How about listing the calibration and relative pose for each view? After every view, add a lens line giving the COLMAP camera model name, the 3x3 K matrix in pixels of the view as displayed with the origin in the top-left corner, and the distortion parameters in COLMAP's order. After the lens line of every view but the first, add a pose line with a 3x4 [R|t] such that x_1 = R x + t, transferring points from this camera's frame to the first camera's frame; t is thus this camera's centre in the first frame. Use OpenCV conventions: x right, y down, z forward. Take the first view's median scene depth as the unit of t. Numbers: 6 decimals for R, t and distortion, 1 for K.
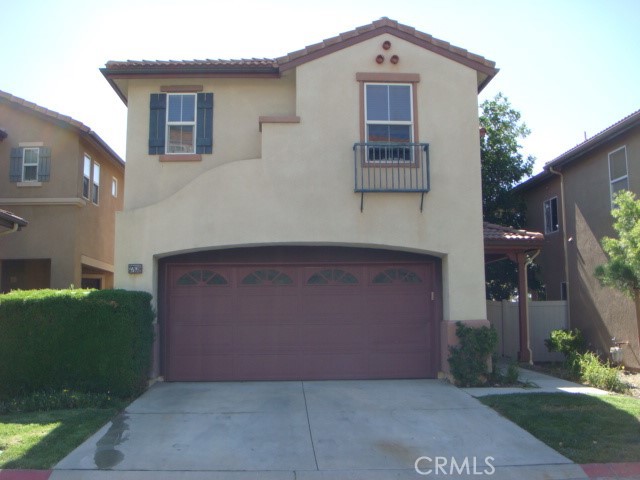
lens RADIAL K [[673.8, 0, 313.0], [0, 673.8, 239.5], [0, 0, 1]] dist [-0.174462, 0.183809]
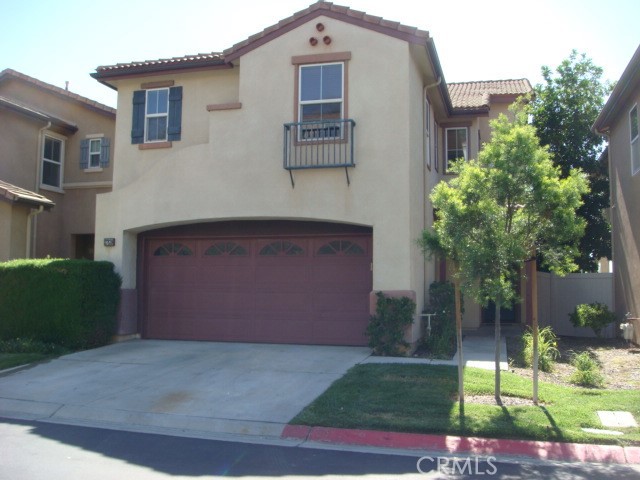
lens RADIAL K [[673.8, 0, 313.0], [0, 673.8, 239.5], [0, 0, 1]] dist [-0.174462, 0.183809]
pose [[0.947659, -0.006445, -0.319219, 0.432690], [0.021656, 0.998791, 0.044123, -0.005060], [0.318548, -0.048727, 0.946653, -0.008371]]
